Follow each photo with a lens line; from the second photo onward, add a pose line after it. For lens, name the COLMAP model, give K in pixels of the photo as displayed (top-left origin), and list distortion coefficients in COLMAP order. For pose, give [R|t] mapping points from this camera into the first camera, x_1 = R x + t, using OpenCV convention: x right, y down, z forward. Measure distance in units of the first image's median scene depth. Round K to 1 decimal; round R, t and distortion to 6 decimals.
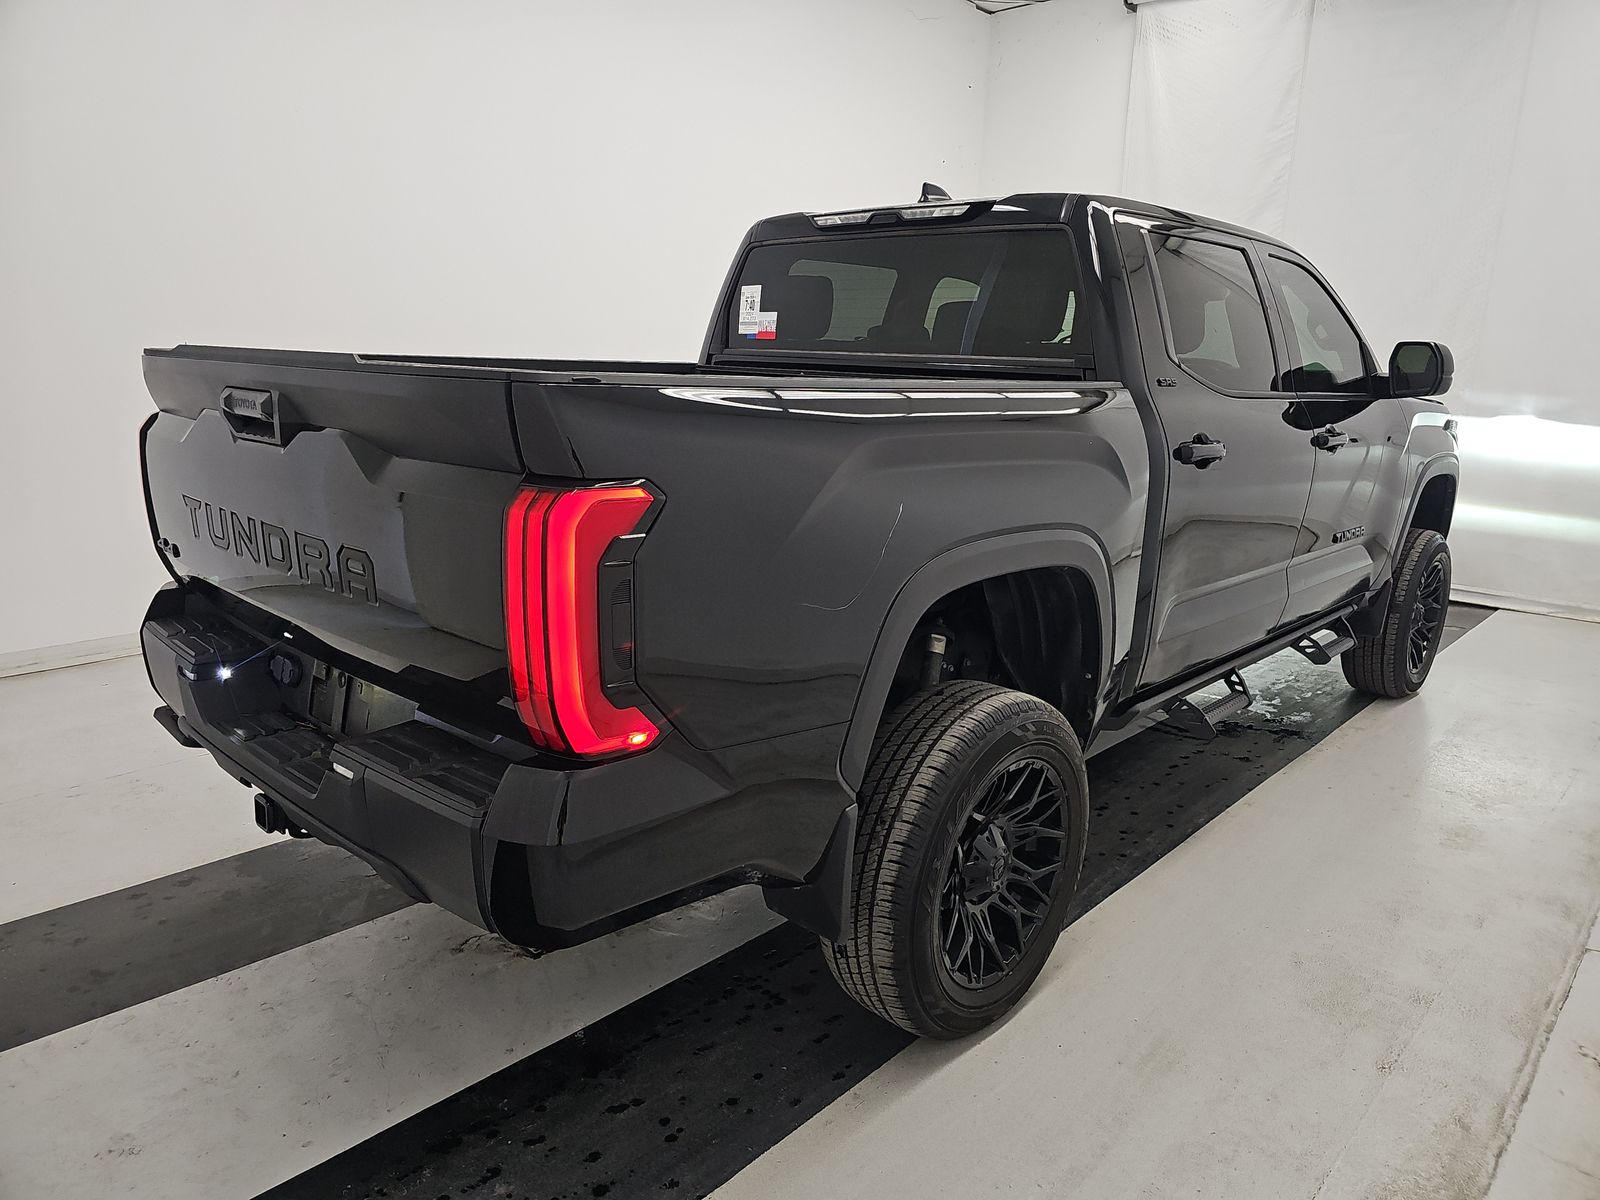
lens RADIAL K [[1083.0, 0, 805.9], [0, 1083.0, 587.4], [0, 0, 1]] dist [-0.002701, 0.002305]
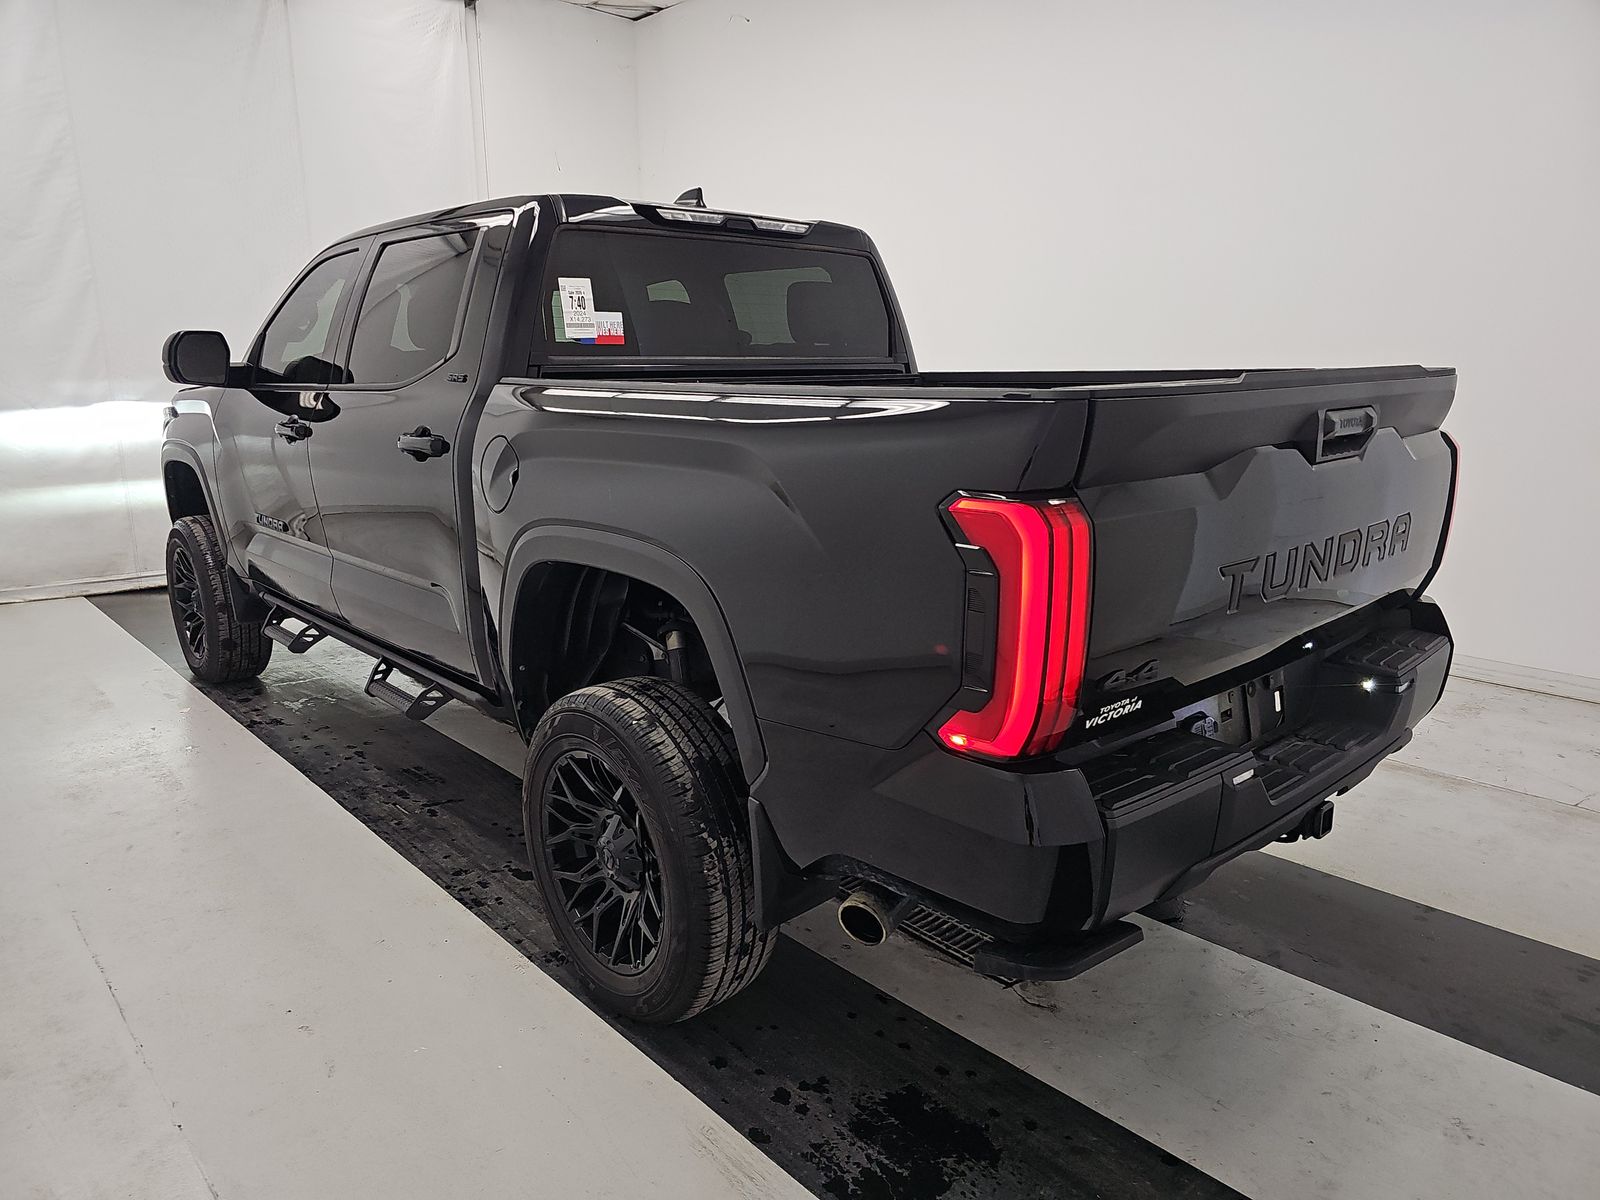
lens RADIAL K [[1074.4, 0, 800.2], [0, 1074.4, 606.3], [0, 0, 1]] dist [0.002437, 0.000008]
pose [[0.075733, -0.254172, 0.964189, -0.893874], [0.215237, 0.948337, 0.233087, -0.201777], [-0.973621, 0.189877, 0.126528, 0.799434]]
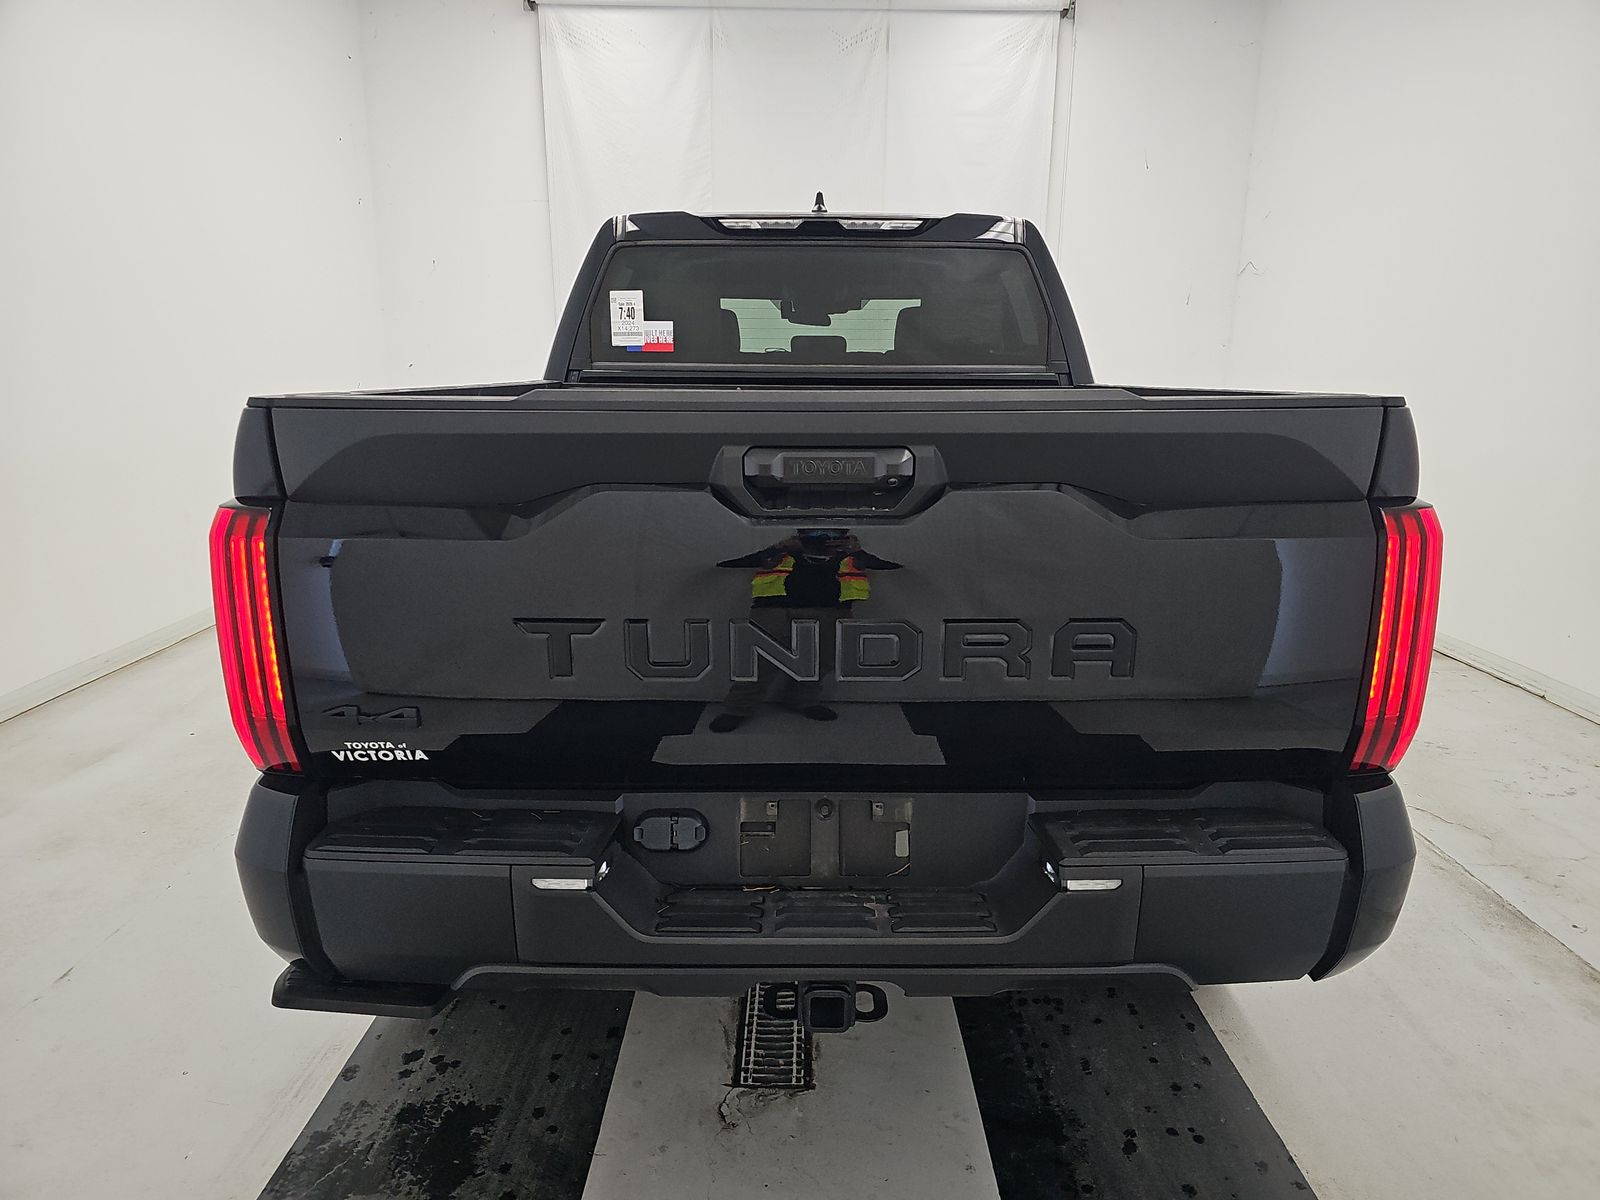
lens RADIAL K [[1066.8, 0, 800.0], [0, 1066.8, 600.0], [0, 0, 1]] dist [-0.001109, -0.002225]
pose [[0.734098, -0.172681, 0.656720, -0.571948], [0.159376, 0.983925, 0.080564, -0.080826], [-0.660075, 0.045523, 0.749819, 0.275266]]
